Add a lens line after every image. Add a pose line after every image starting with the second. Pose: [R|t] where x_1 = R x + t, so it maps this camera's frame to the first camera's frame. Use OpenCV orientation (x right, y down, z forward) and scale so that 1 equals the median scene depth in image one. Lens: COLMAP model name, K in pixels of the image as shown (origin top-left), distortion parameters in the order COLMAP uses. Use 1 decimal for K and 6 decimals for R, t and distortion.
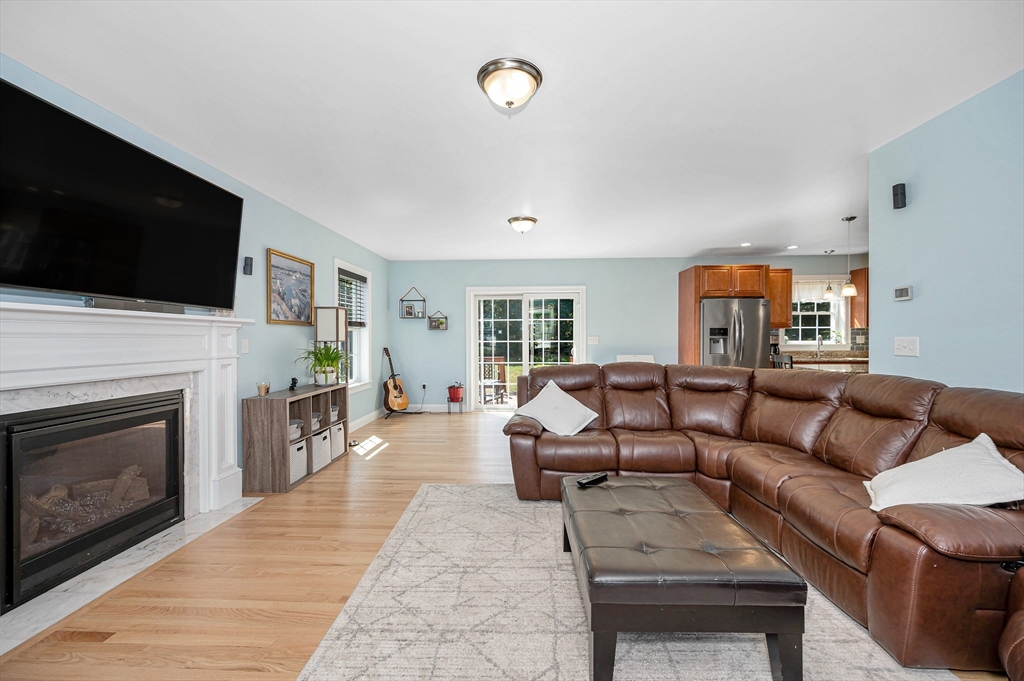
lens RADIAL K [[423.8, 0, 510.5], [0, 423.8, 341.2], [0, 0, 1]] dist [0.000771, 0.000038]
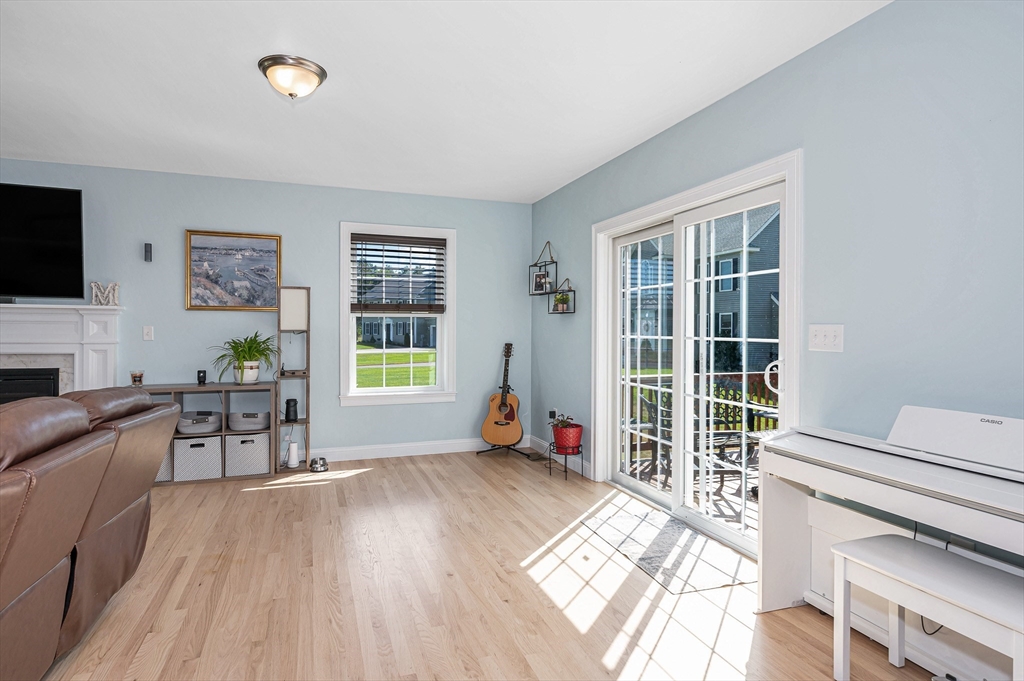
lens RADIAL K [[535.8, 0, 510.3], [0, 535.8, 331.1], [0, 0, 1]] dist [-0.005059, -0.001113]
pose [[0.372185, 0.004786, -0.928146, 0.722794], [-0.014539, 0.999894, -0.000674, -0.004482], [0.928045, 0.013745, 0.372215, 1.117553]]
